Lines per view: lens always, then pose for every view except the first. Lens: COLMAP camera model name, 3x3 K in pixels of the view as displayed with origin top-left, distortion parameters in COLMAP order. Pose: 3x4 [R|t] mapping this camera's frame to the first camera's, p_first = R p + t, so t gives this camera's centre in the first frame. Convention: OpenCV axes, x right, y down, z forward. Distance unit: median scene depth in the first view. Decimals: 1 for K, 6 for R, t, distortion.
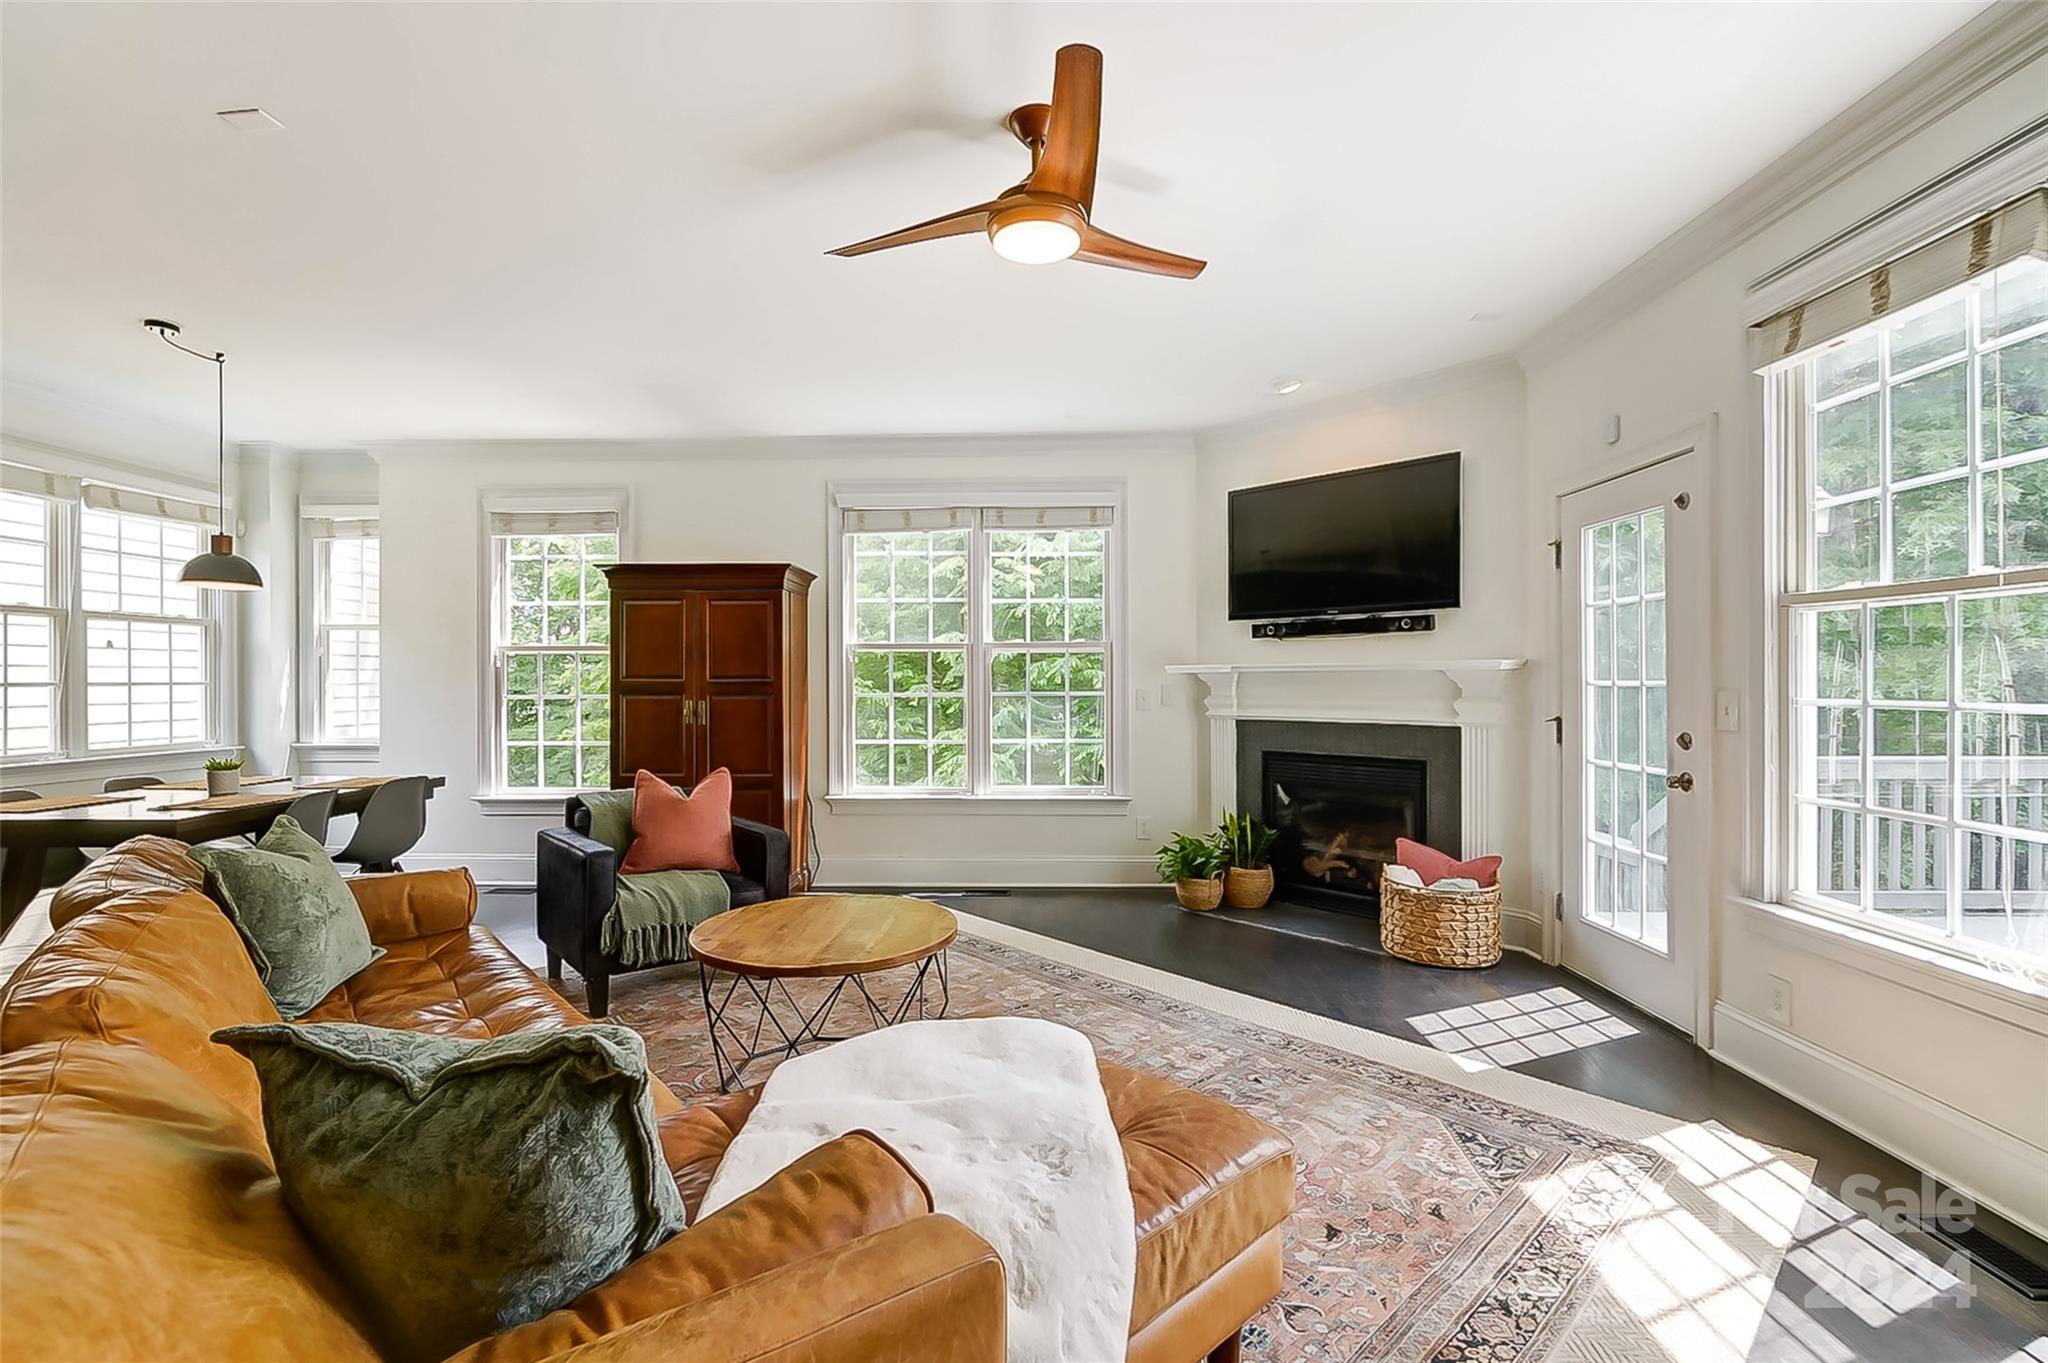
lens RADIAL K [[906.0, 0, 1024.0], [0, 906.0, 681.5], [0, 0, 1]] dist [0.000342, 0.000947]
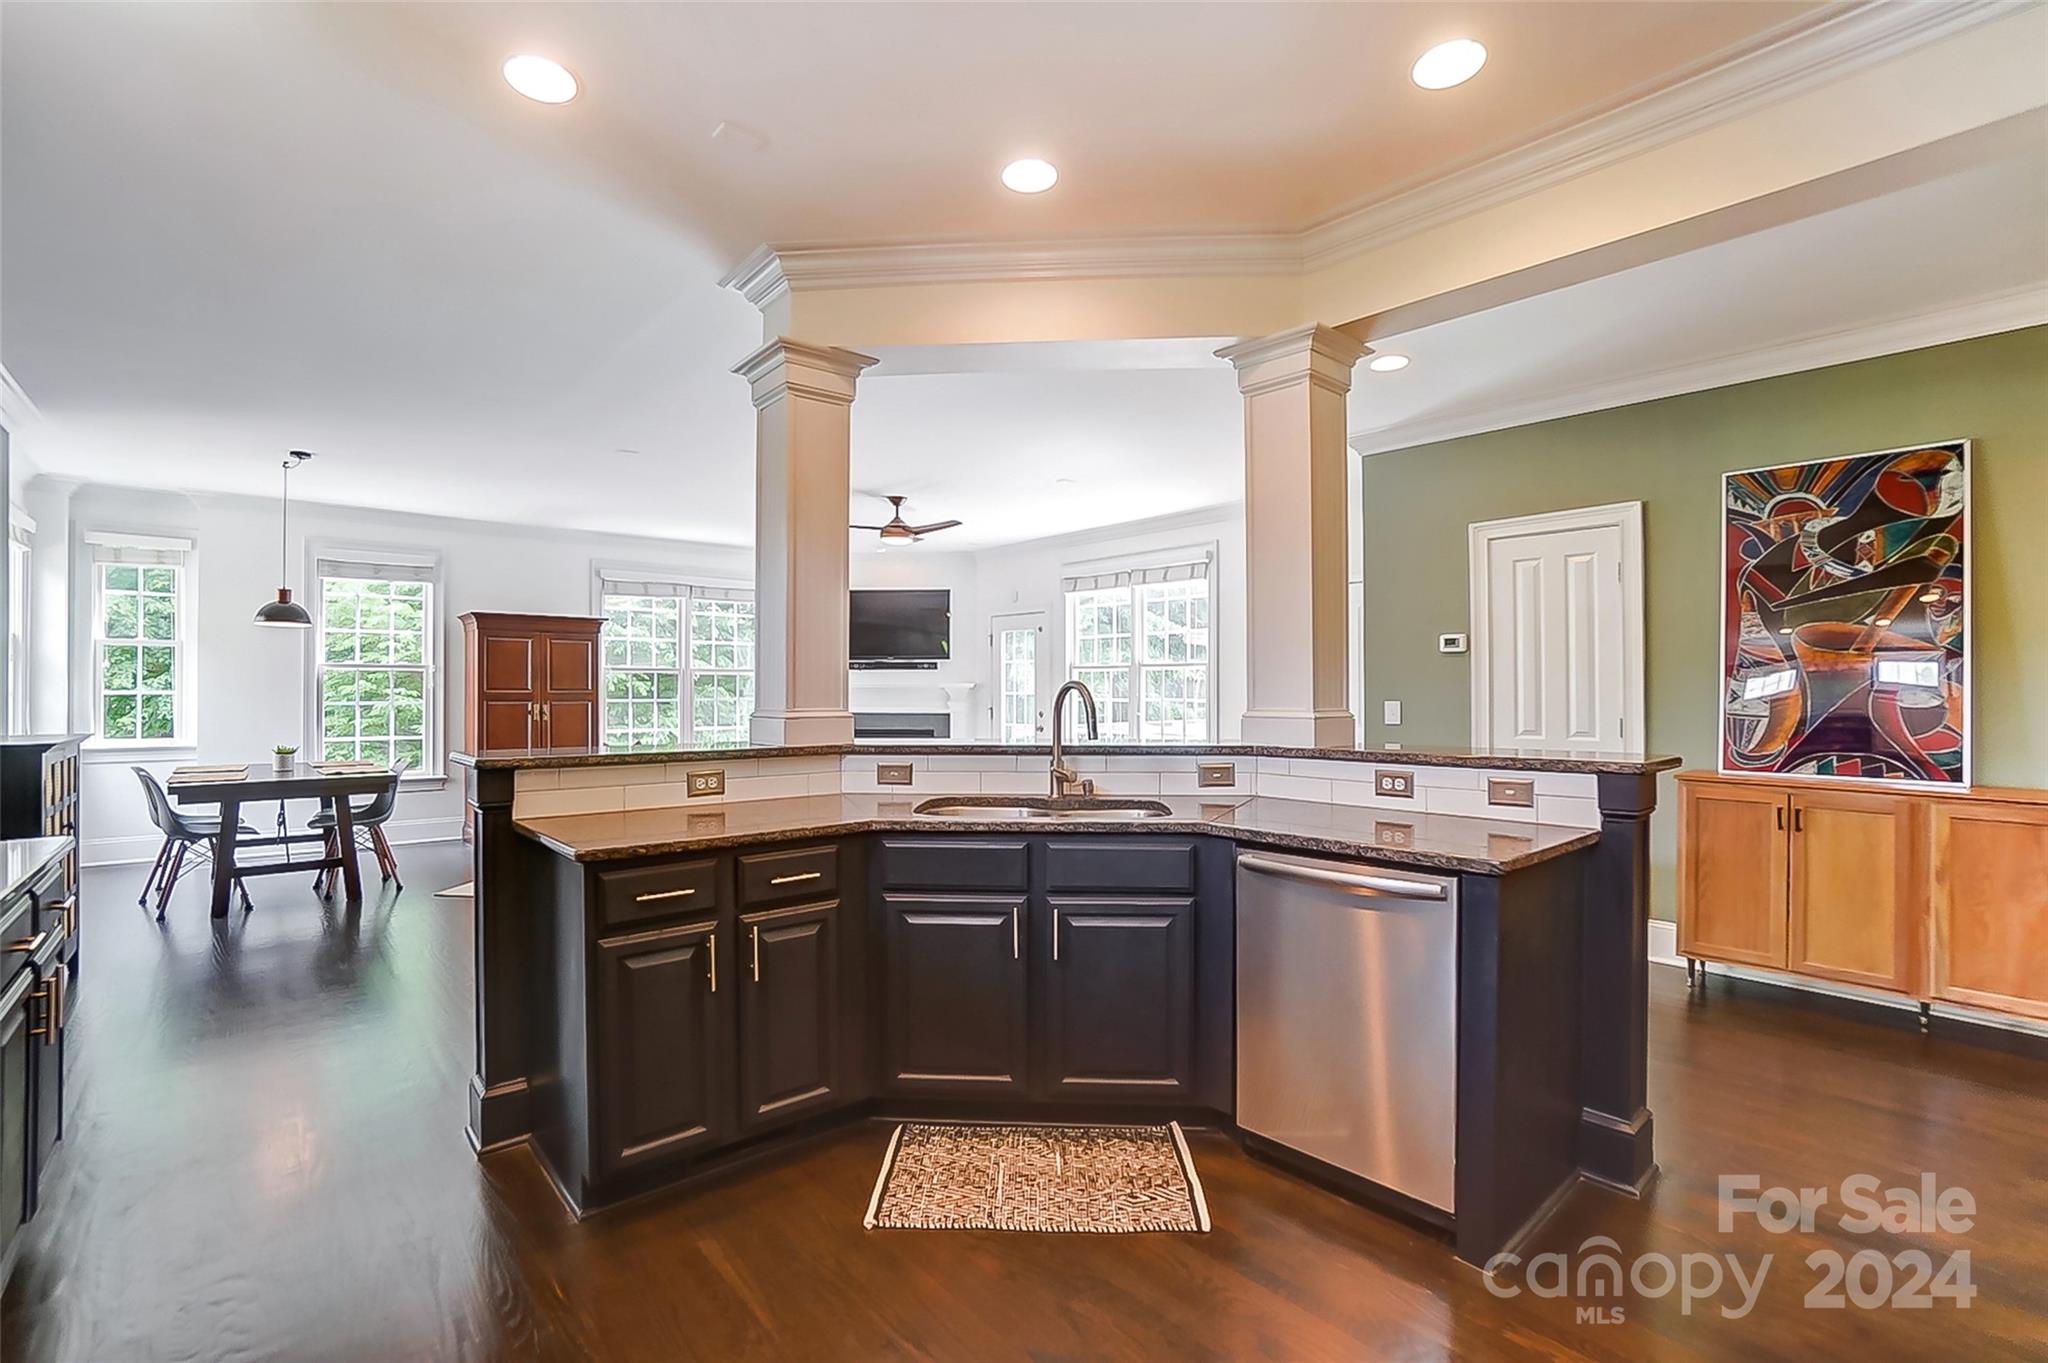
lens RADIAL K [[906.0, 0, 1024.0], [0, 906.0, 681.5], [0, 0, 1]] dist [0.000342, 0.000947]
pose [[0.730649, 0.009687, 0.682685, -0.853230], [-0.002488, 0.999930, -0.011526, -0.001855], [-0.682749, 0.006723, 0.730622, -0.712141]]
